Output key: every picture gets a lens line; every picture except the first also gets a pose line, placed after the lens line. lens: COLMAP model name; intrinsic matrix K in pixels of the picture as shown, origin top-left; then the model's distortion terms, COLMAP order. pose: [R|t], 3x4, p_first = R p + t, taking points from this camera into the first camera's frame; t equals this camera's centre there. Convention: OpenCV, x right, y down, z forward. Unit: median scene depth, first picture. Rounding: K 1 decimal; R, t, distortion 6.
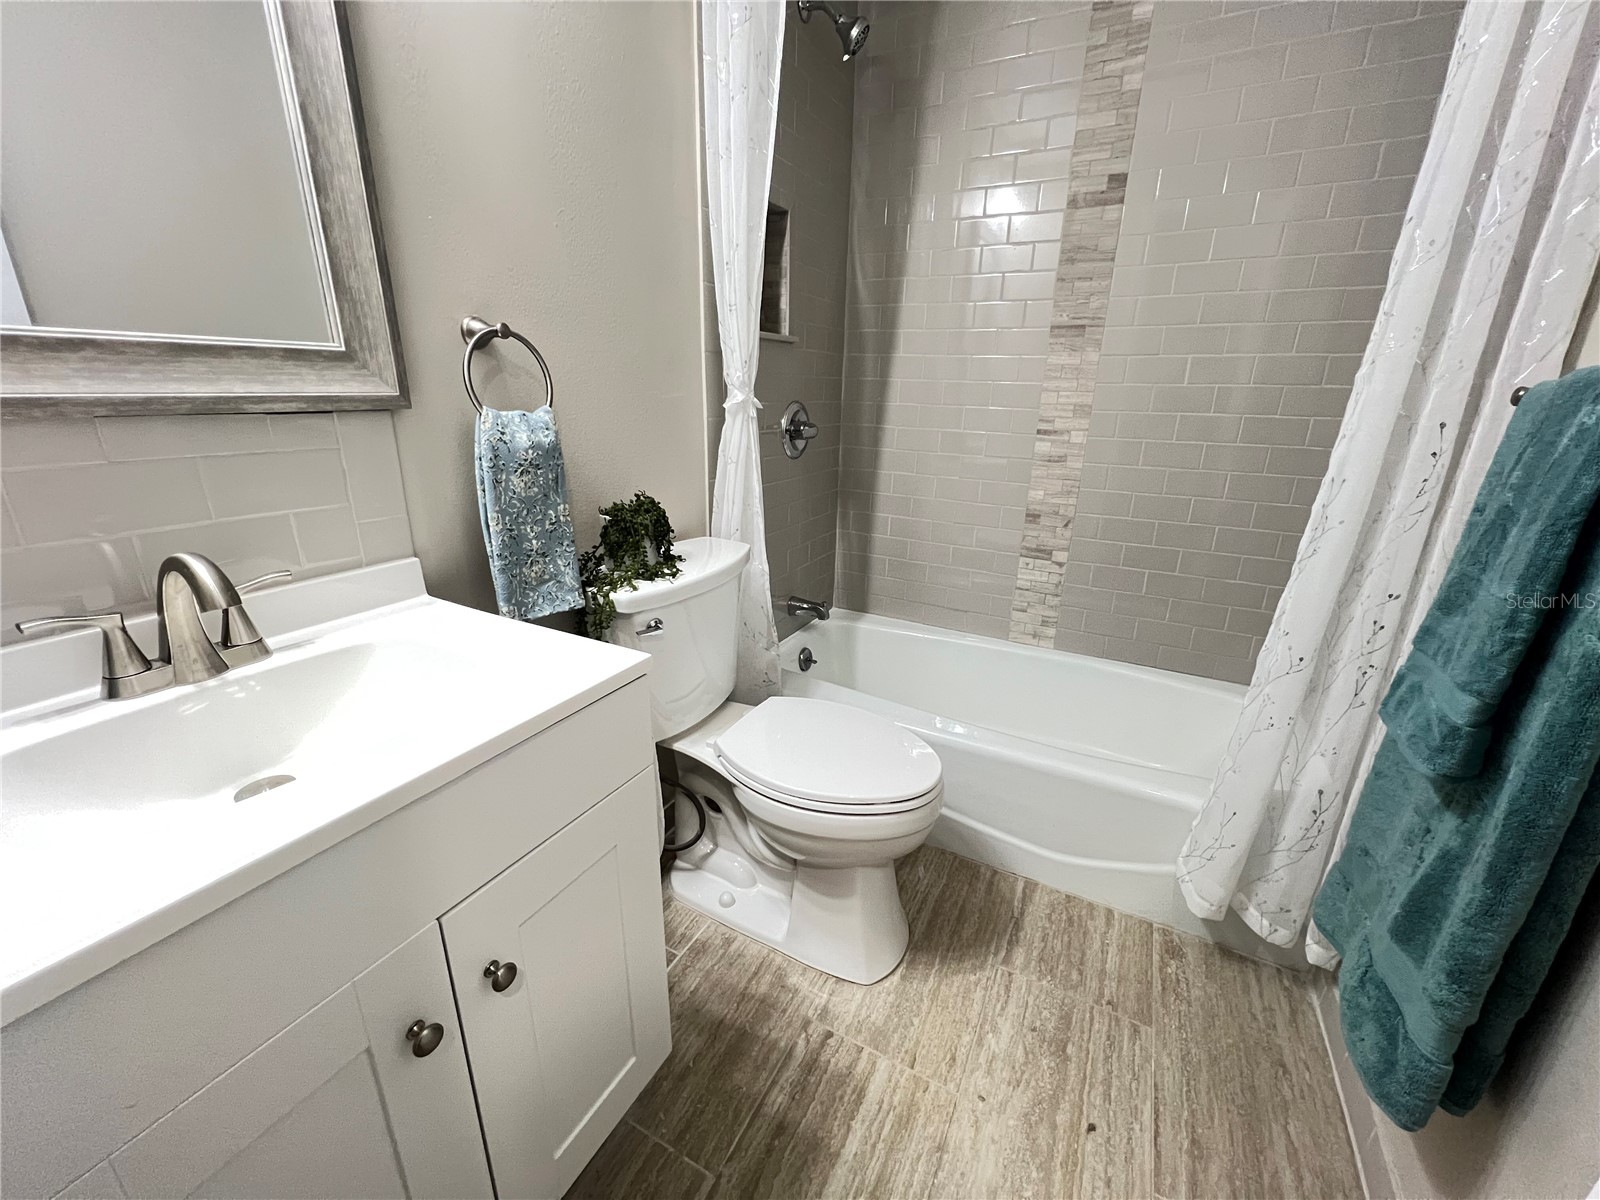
lens RADIAL K [[640.1, 0, 802.4], [0, 640.1, 599.8], [0, 0, 1]] dist [-0.001243, 0.000378]
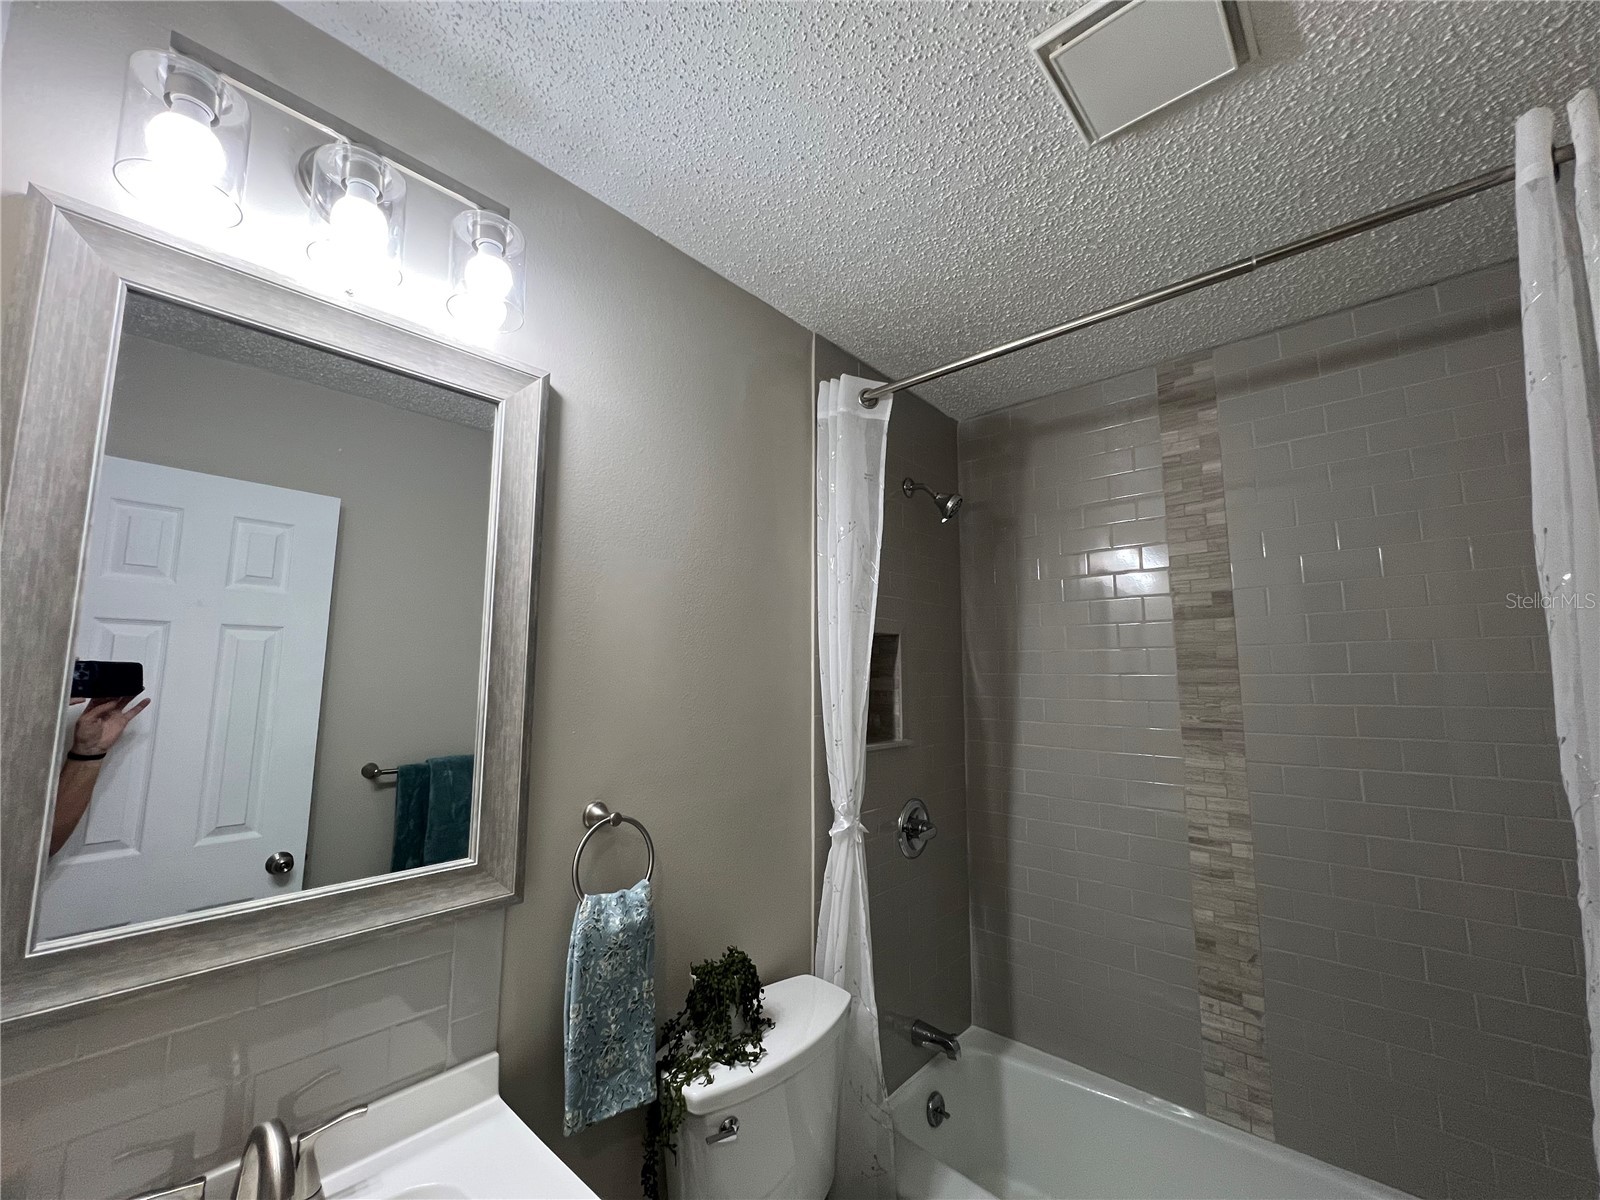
lens RADIAL K [[640.1, 0, 803.6], [0, 640.1, 599.3], [0, 0, 1]] dist [-0.001243, 0.000378]
pose [[0.971351, -0.047946, -0.232764, 0.077918], [-0.057188, 0.903499, -0.424758, -0.174030], [0.230668, 0.425900, 0.874872, -0.045805]]
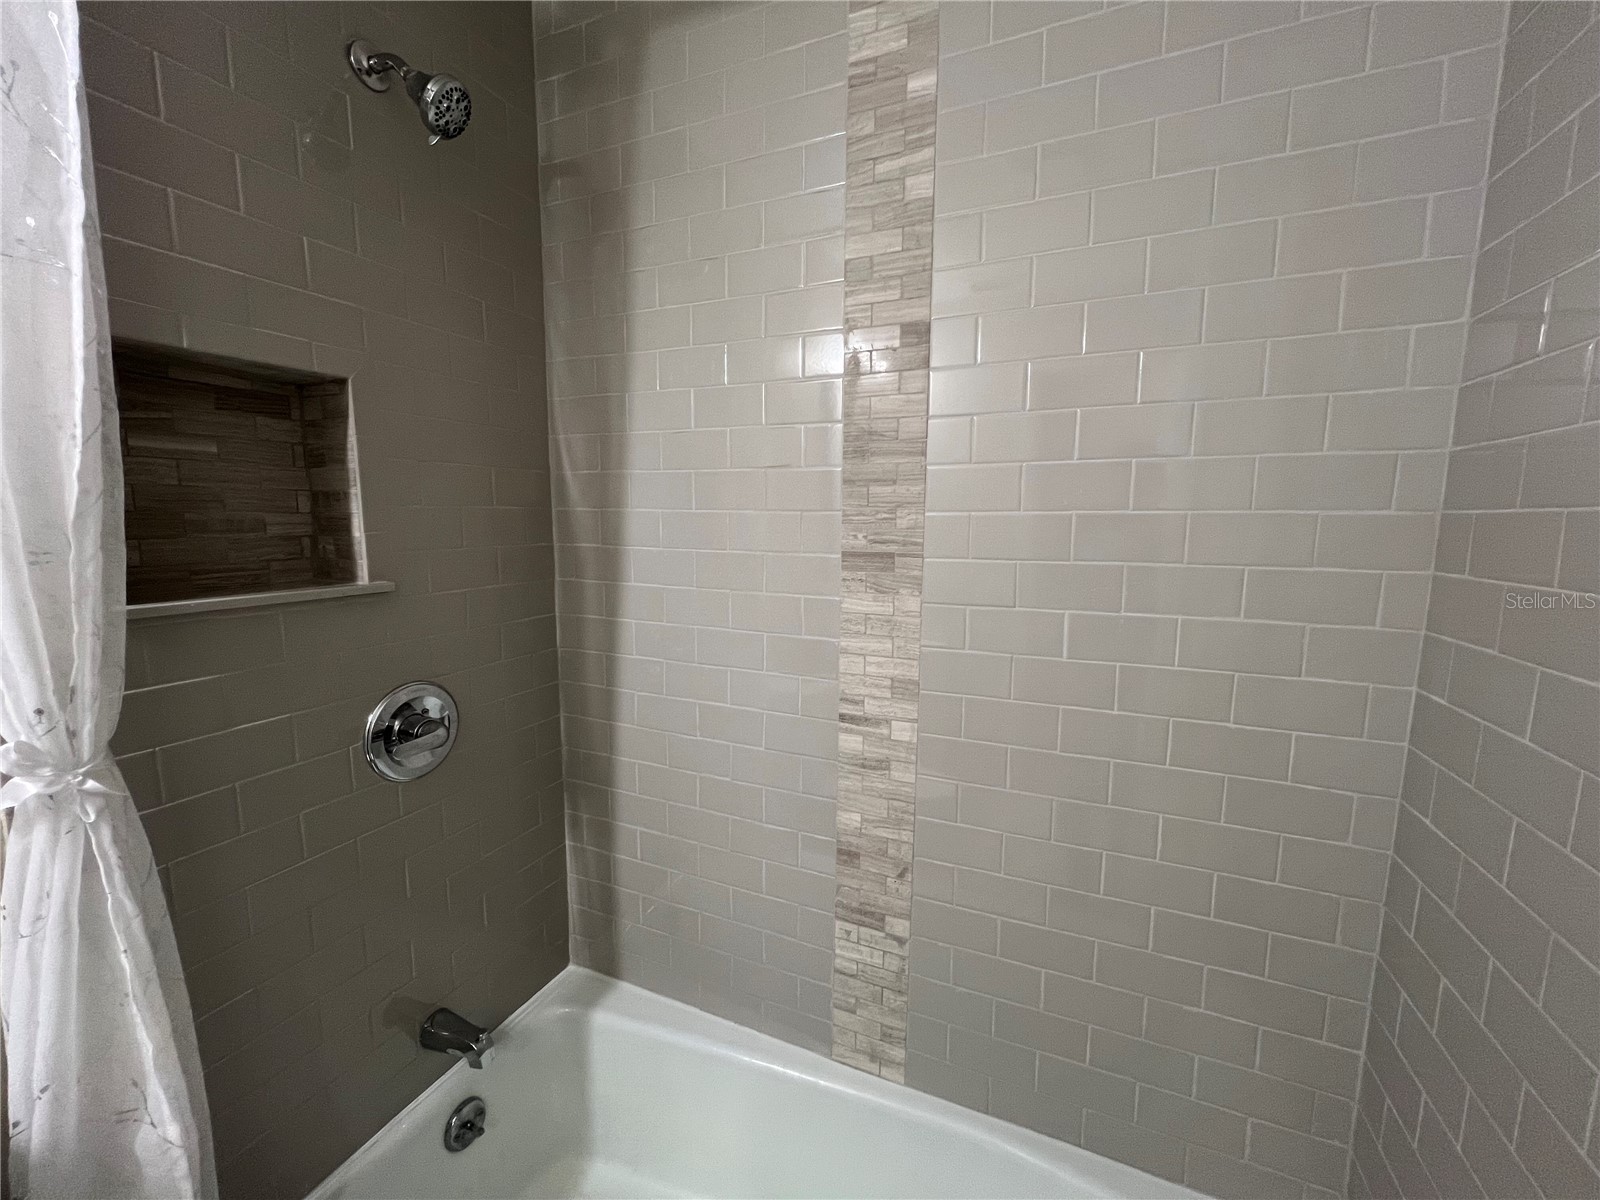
lens RADIAL K [[640.1, 0, 802.4], [0, 640.1, 598.3], [0, 0, 1]] dist [-0.001243, 0.000378]
pose [[0.997192, -0.023555, 0.071080, 0.327221], [0.036453, 0.981867, -0.186032, -0.292154], [-0.065409, 0.188100, 0.979969, 0.448462]]
